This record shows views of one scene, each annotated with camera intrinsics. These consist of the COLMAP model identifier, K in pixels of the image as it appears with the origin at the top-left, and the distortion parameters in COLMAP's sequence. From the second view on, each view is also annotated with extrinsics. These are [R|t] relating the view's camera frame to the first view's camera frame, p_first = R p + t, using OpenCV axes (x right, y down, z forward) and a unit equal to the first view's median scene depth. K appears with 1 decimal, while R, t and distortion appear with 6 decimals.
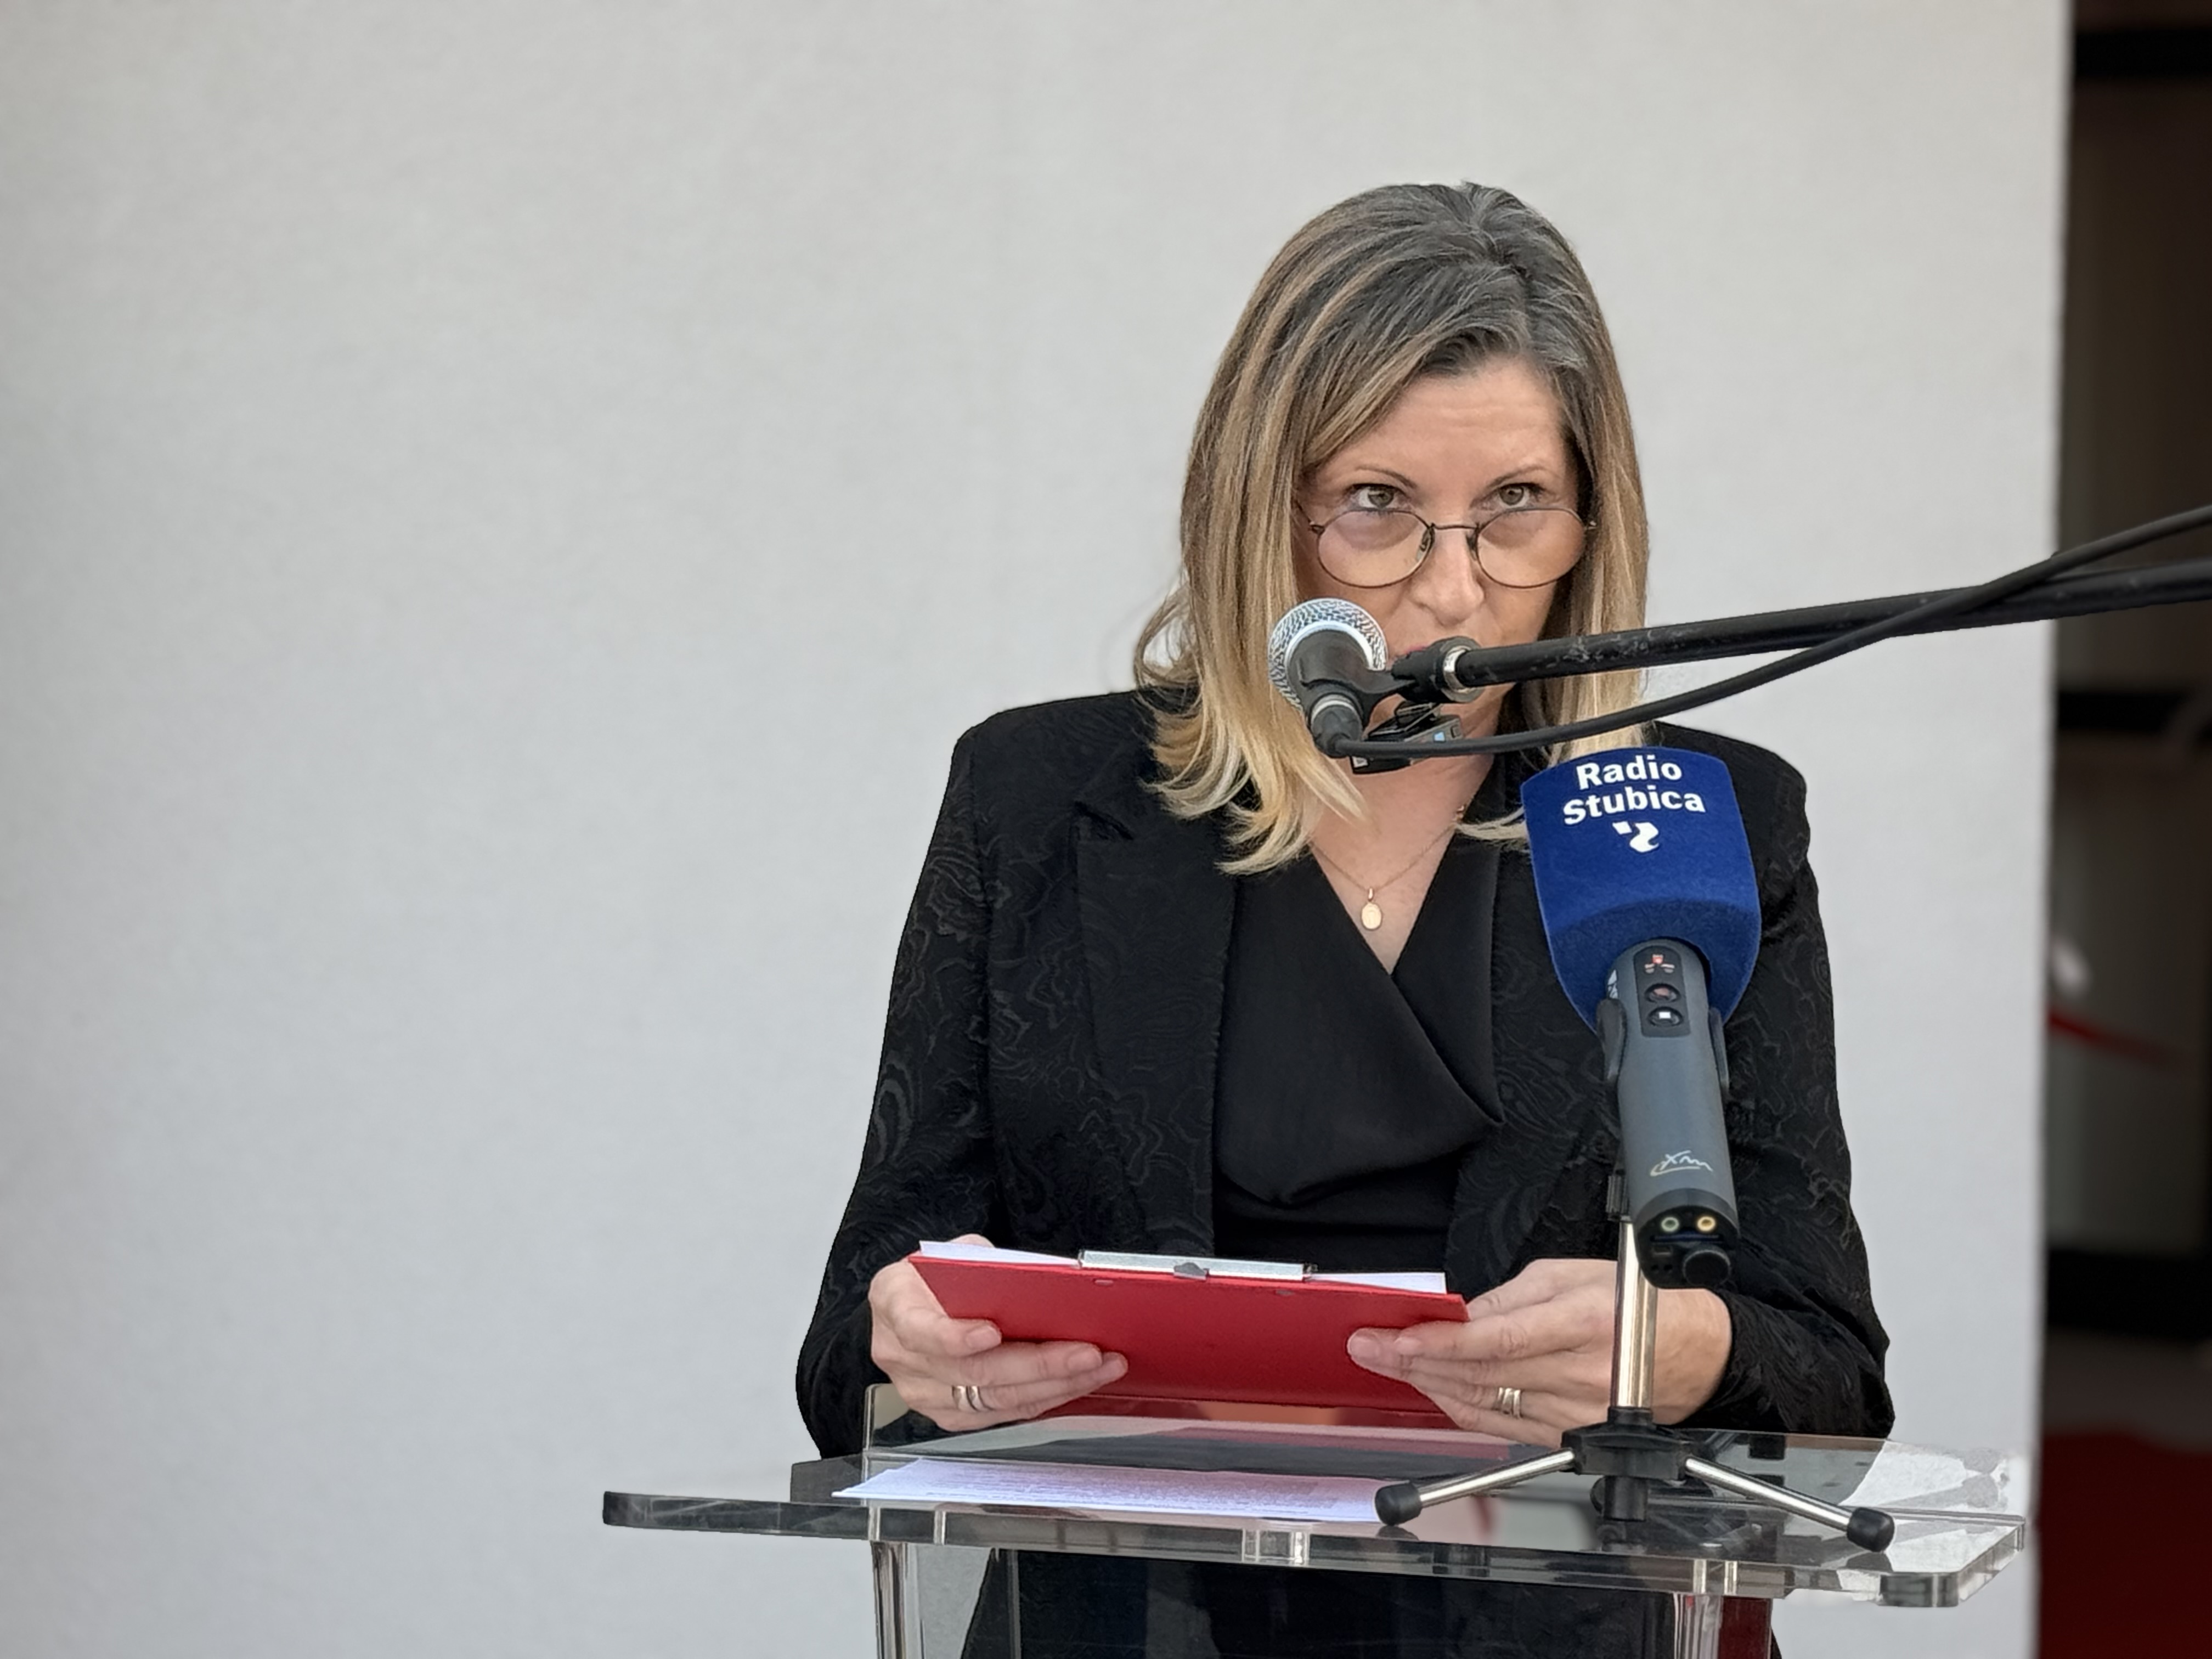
lens RADIAL K [[5680.4, 0, 1099.8], [0, 5680.4, 824.8], [0, 0, 1]] dist [0.056285, 0.000000]
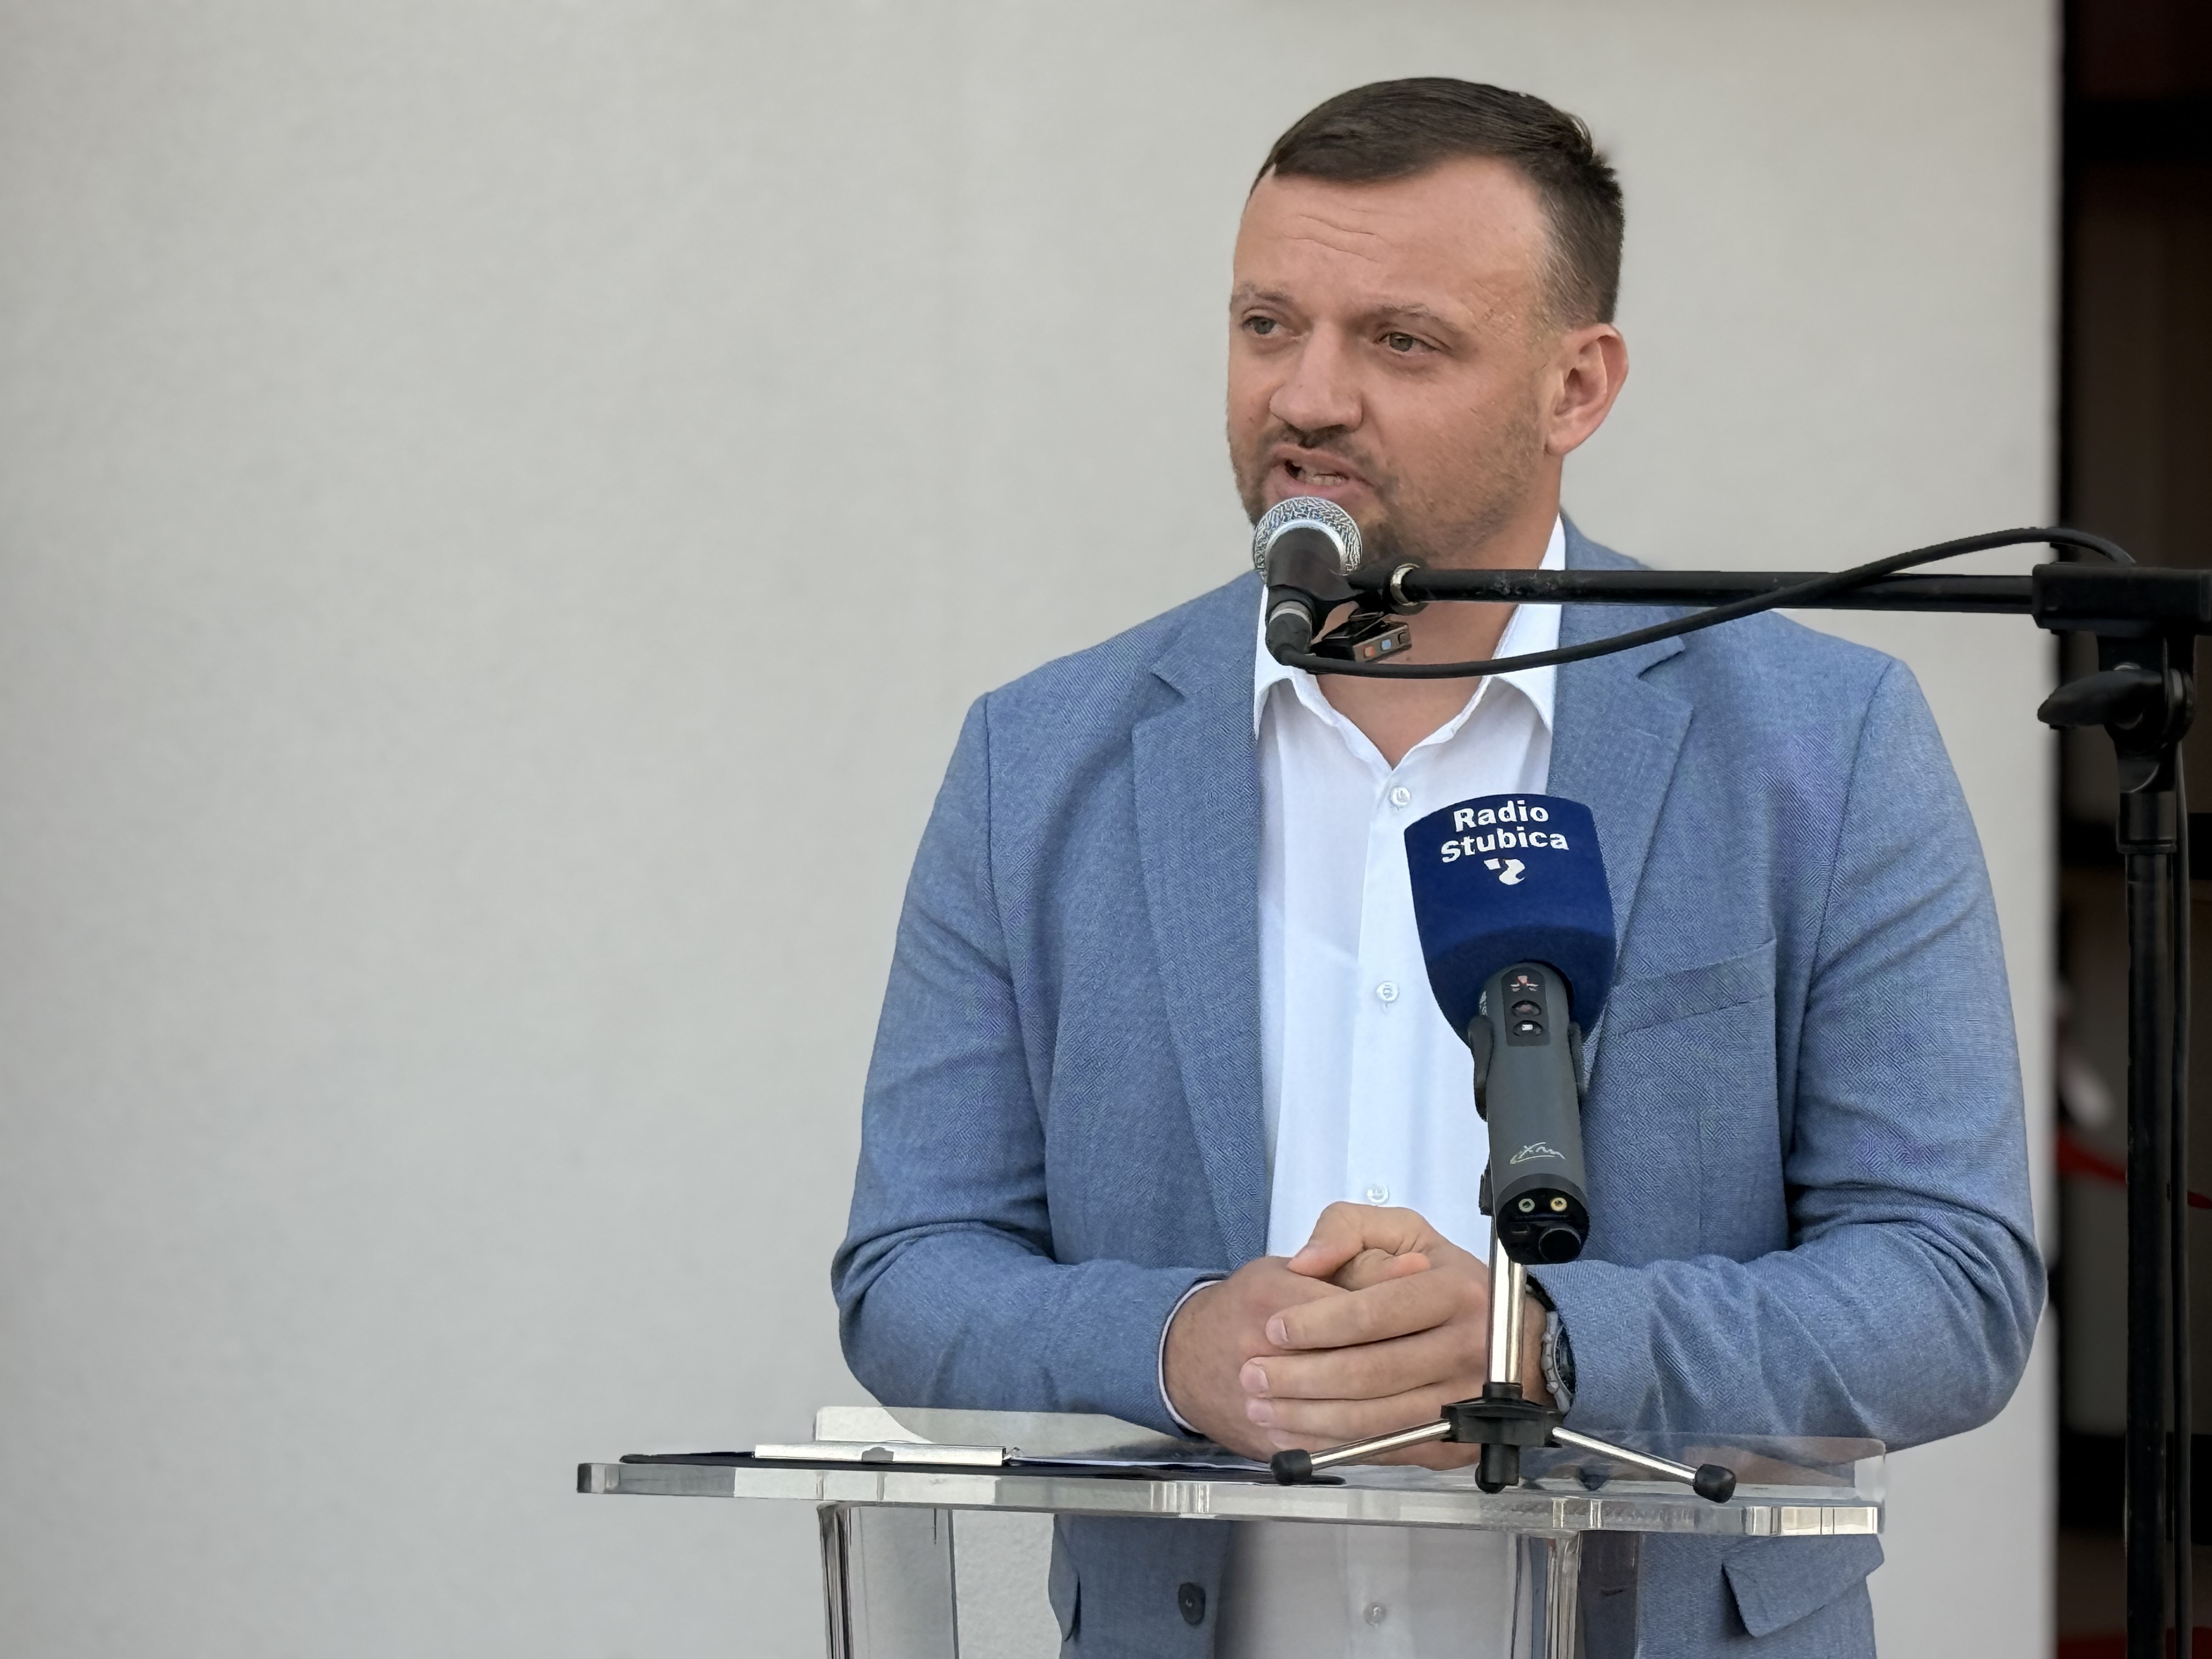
lens RADIAL K [[6548.0, 0, 1109.9], [0, 6548.0, 830.7], [0, 0, 1]] dist [0.063396, 0.000000]
pose [[0.999912, -0.012450, 0.004481, 0.012076], [0.012572, 0.999521, -0.028290, 0.029381], [-0.004126, 0.028344, 0.999590, -0.274475]]
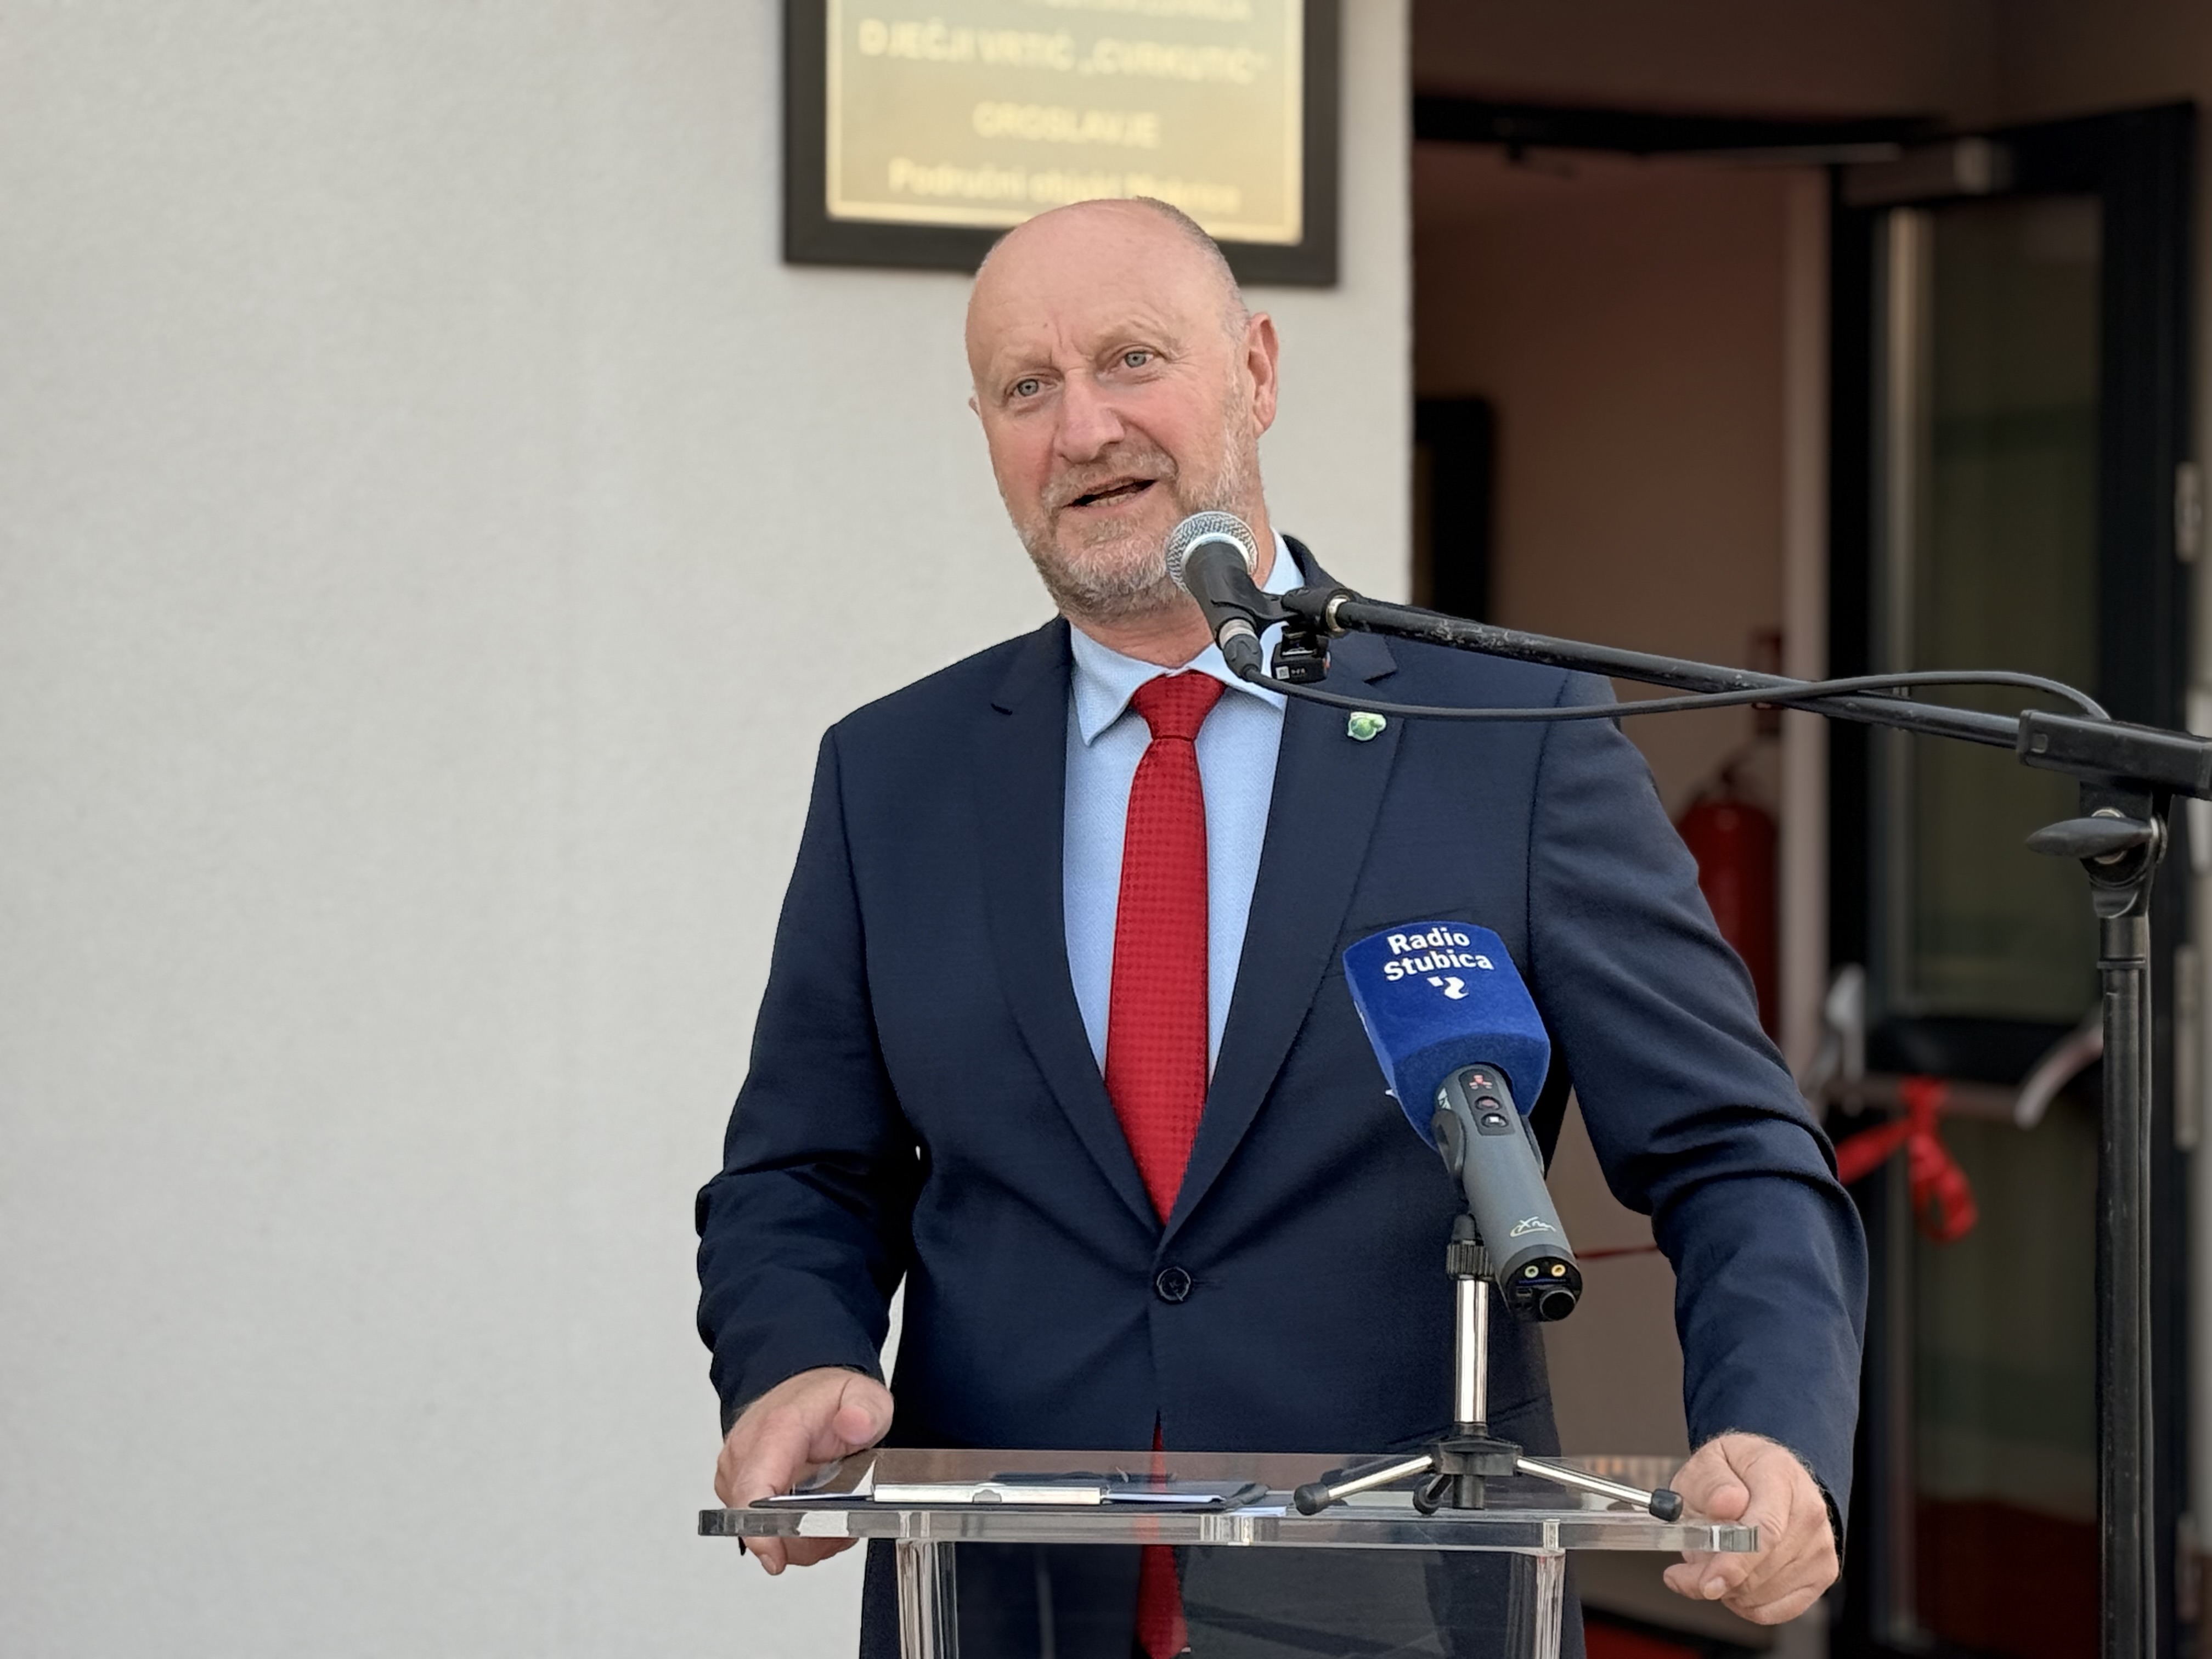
lens RADIAL K [[5007.0, 0, 1103.9], [0, 5007.0, 833.6], [0, 0, 1]] dist [0.113037, 0.000000]
pose [[0.987998, -0.013602, 0.153867, -0.162053], [0.021699, 0.998460, -0.051064, 0.024016], [-0.152936, 0.053790, 0.986771, -0.129080]]
